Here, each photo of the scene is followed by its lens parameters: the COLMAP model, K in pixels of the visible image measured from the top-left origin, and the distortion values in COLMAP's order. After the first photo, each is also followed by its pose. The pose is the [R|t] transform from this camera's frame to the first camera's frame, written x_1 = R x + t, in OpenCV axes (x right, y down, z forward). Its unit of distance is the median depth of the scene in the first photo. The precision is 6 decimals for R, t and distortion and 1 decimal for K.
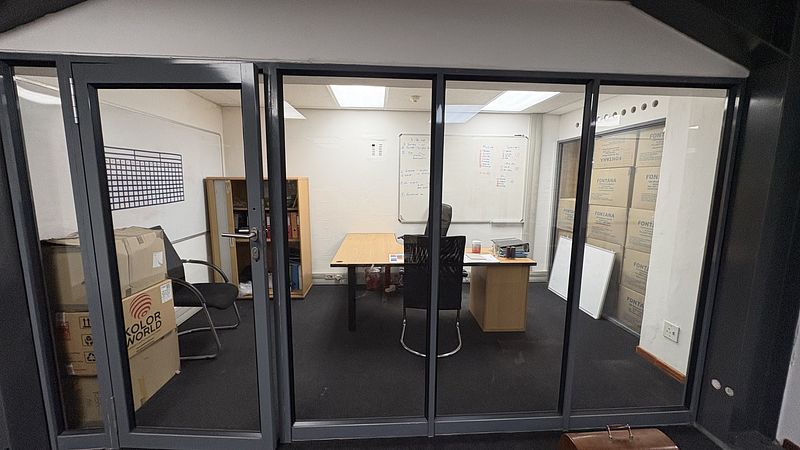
lens RADIAL K [[319.6, 0, 400.1], [0, 319.6, 224.7], [0, 0, 1]] dist [0.000916, -0.000031]
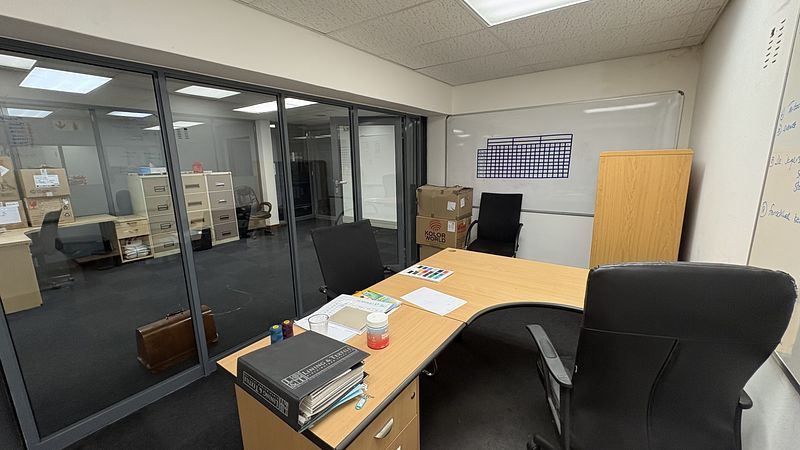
lens RADIAL K [[319.6, 0, 401.1], [0, 319.6, 226.7], [0, 0, 1]] dist [0.000916, -0.000031]
pose [[-0.633108, 0.149107, -0.759567, 0.586642], [-0.101007, 0.956968, 0.272048, -0.177812], [0.767445, 0.248958, -0.590803, 1.447937]]
